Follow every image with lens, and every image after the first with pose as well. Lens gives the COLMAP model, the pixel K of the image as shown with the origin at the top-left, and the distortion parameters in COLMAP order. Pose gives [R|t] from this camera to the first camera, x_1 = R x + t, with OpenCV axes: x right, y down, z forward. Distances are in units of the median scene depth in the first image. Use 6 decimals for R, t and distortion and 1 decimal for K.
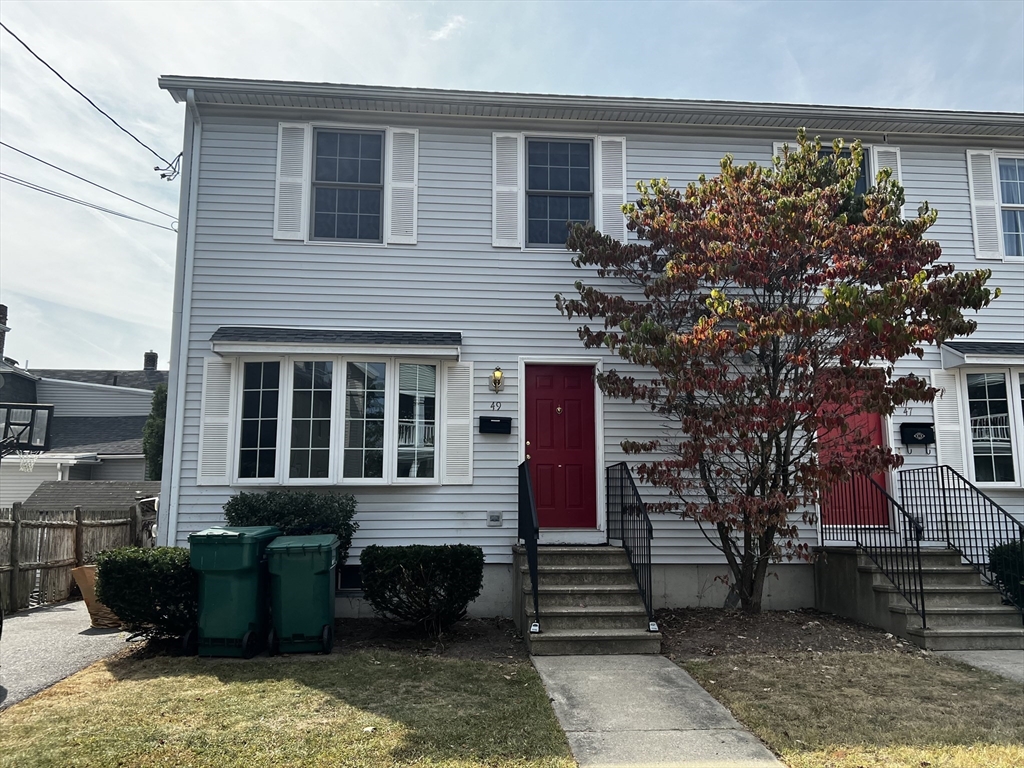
lens RADIAL K [[861.2, 0, 505.0], [0, 861.2, 378.0], [0, 0, 1]] dist [0.054127, -0.089452]
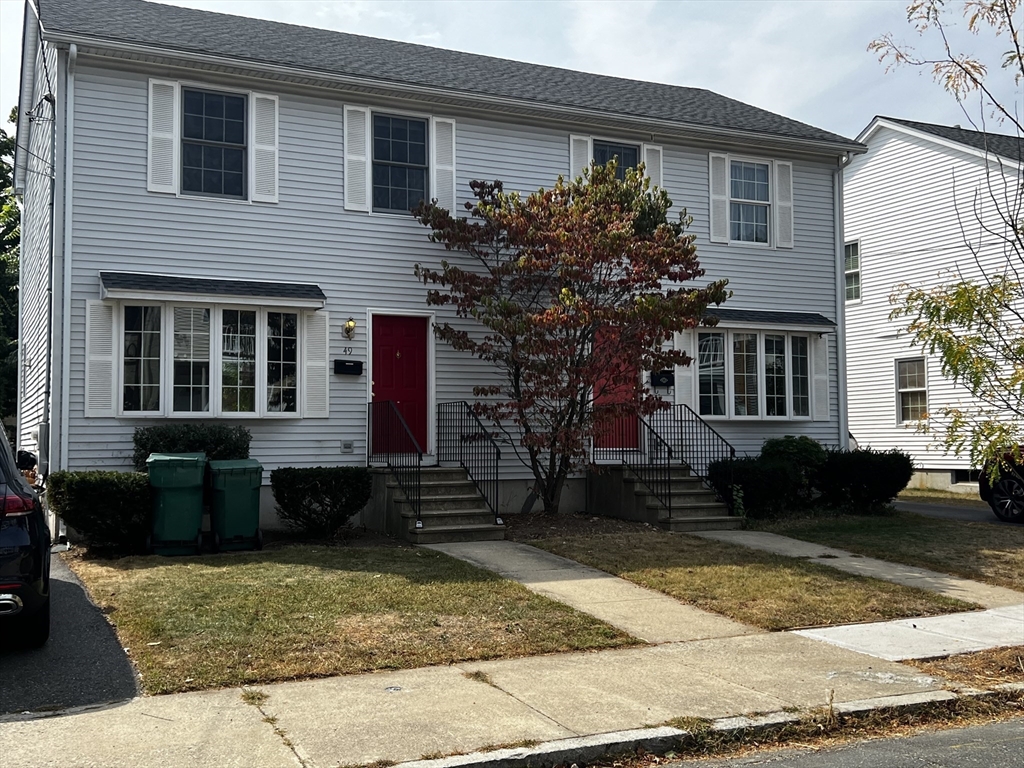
lens RADIAL K [[1117.0, 0, 512.8], [0, 1117.0, 383.6], [0, 0, 1]] dist [0.012958, 0.000000]
pose [[0.935041, 0.013090, 0.354297, -0.346115], [-0.050537, 0.994035, 0.096648, -0.082847], [-0.350919, -0.108275, 0.930125, -0.504130]]
